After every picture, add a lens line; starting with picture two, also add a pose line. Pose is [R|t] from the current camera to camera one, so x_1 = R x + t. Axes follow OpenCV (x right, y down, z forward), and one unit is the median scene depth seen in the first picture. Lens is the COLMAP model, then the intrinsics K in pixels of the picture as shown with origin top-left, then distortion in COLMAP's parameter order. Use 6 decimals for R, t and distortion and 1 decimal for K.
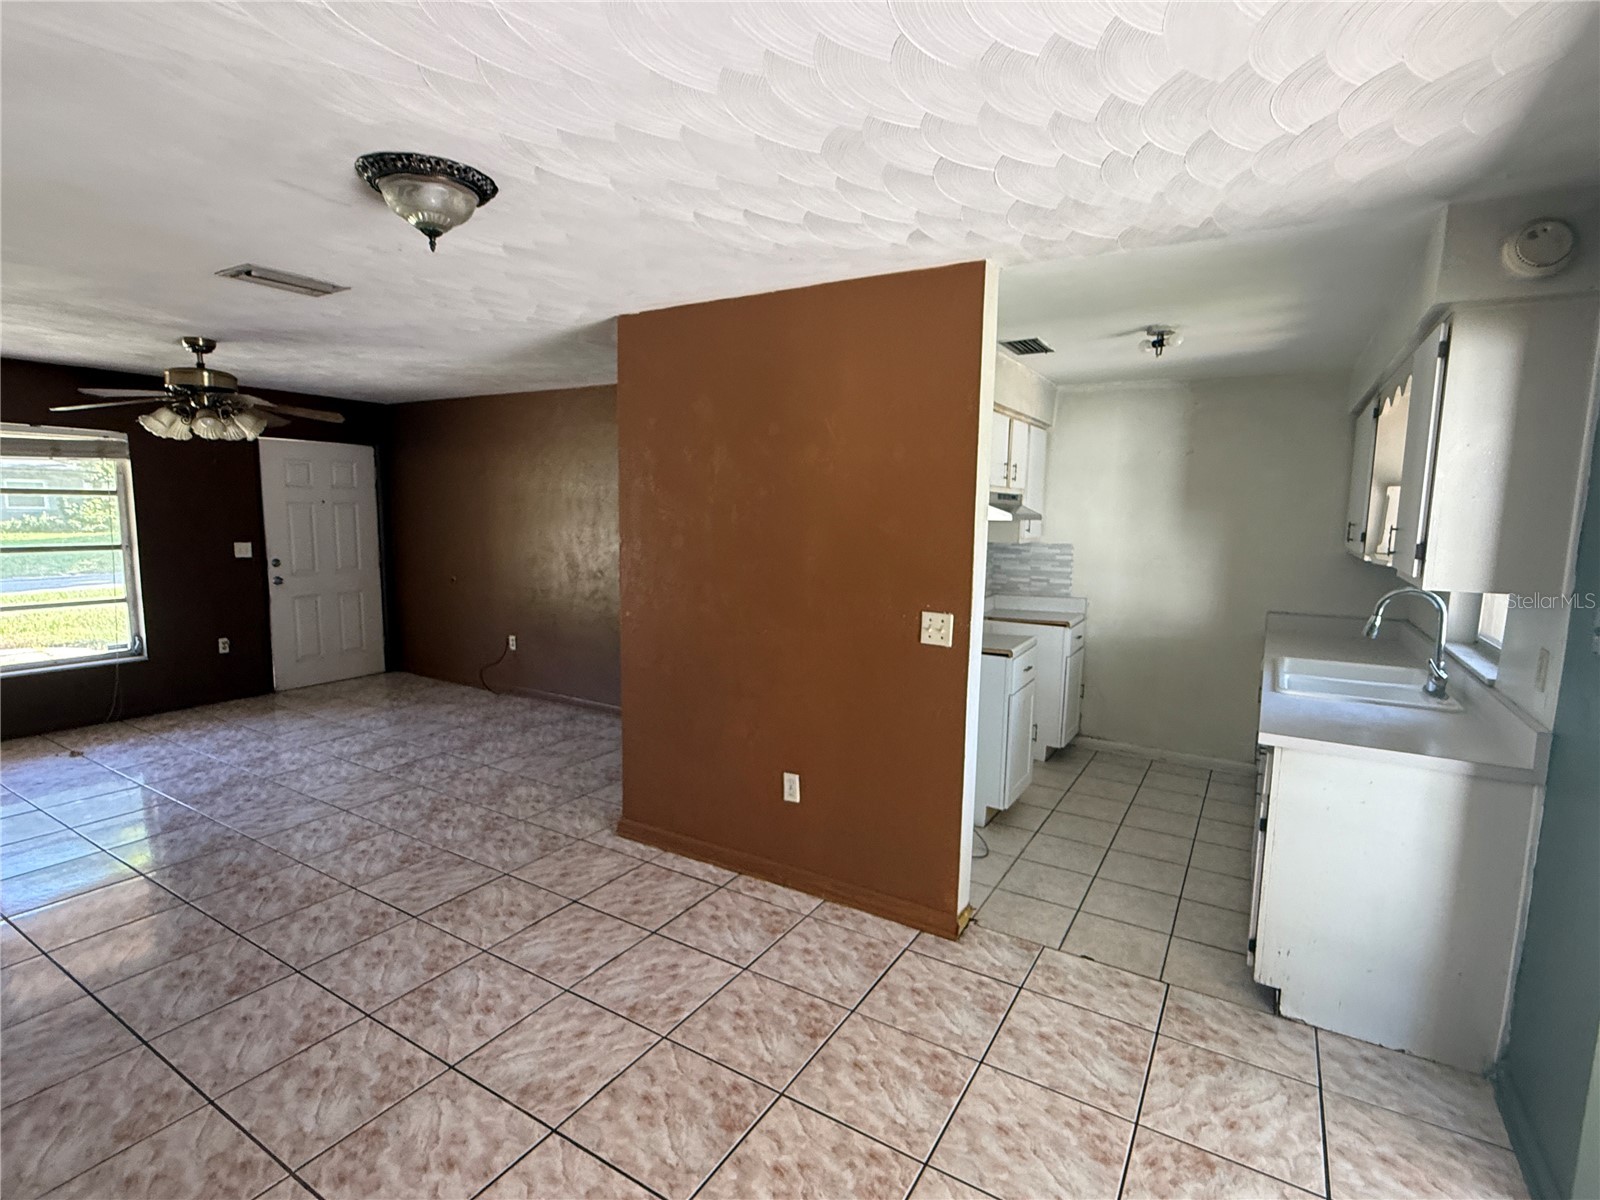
lens RADIAL K [[780.1, 0, 798.2], [0, 780.1, 601.1], [0, 0, 1]] dist [0.002498, 0.000410]
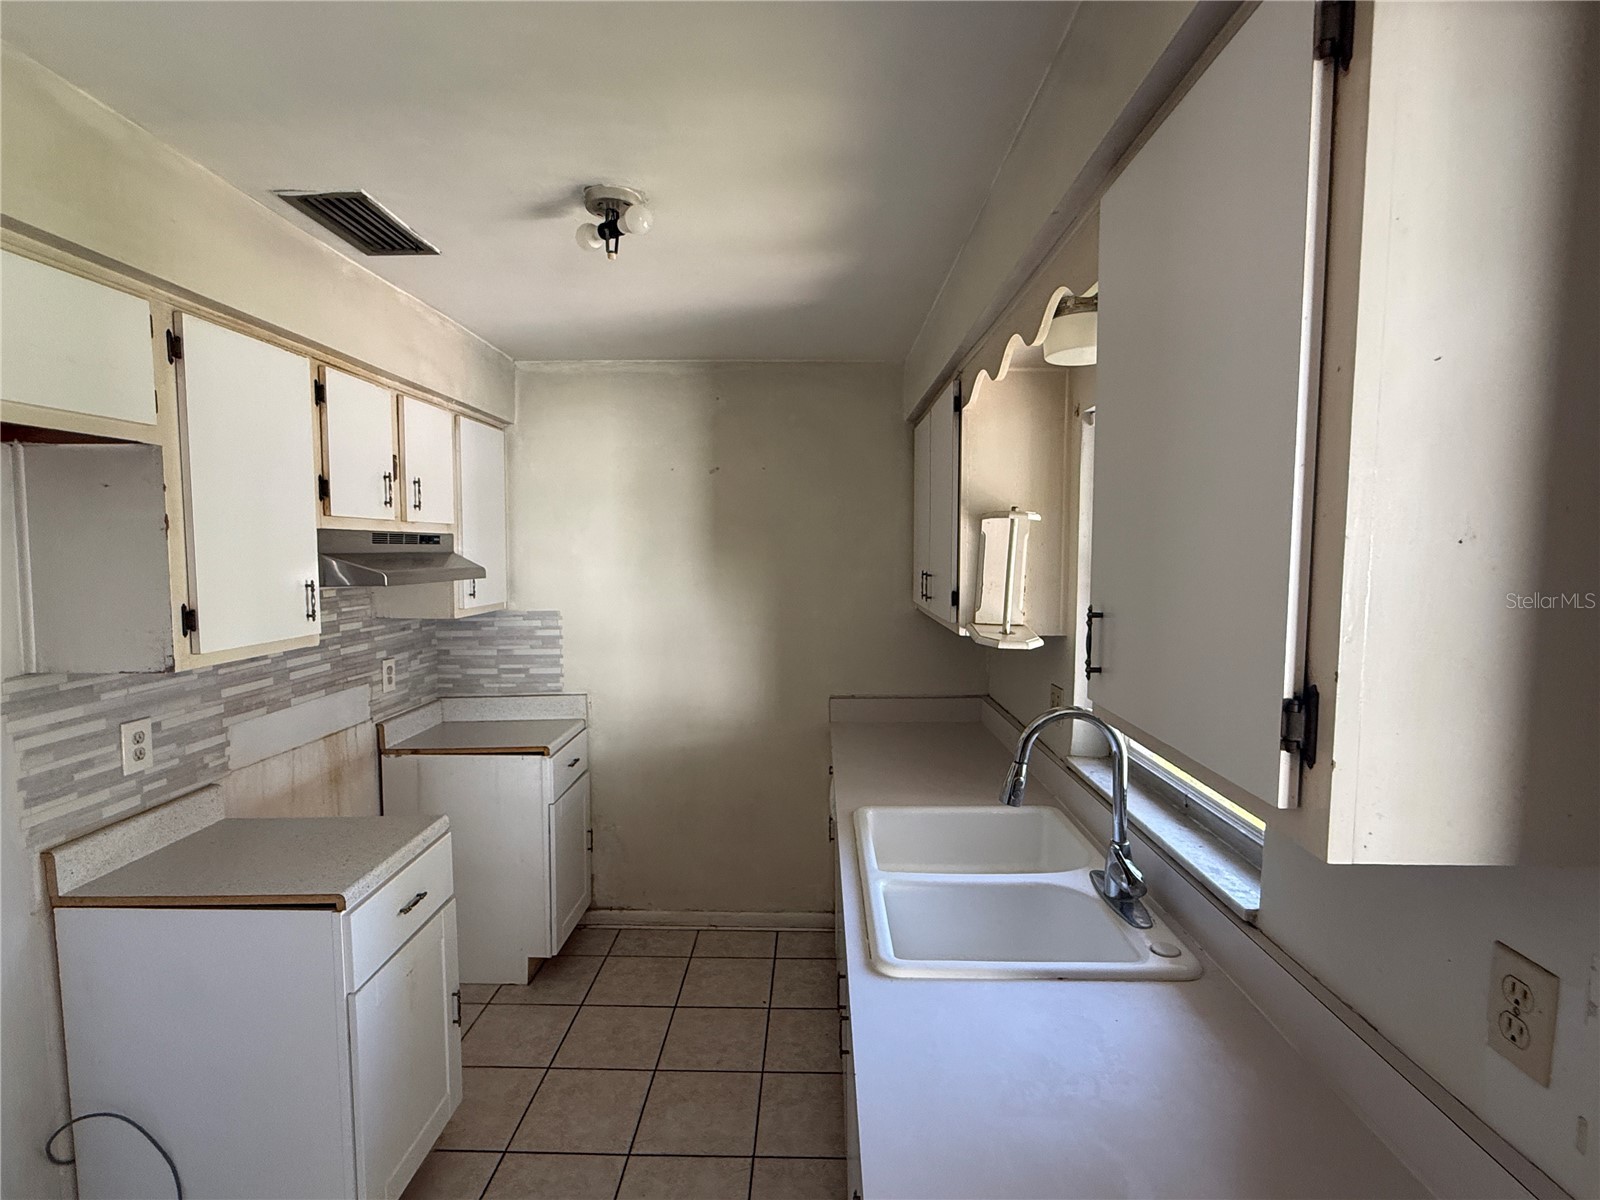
lens RADIAL K [[780.1, 0, 798.2], [0, 780.1, 601.1], [0, 0, 1]] dist [0.002498, 0.000410]
pose [[0.867844, -0.050762, 0.494237, 0.213749], [0.074081, 0.996868, -0.027695, -0.050768], [-0.491283, 0.060649, 0.868886, 0.364754]]
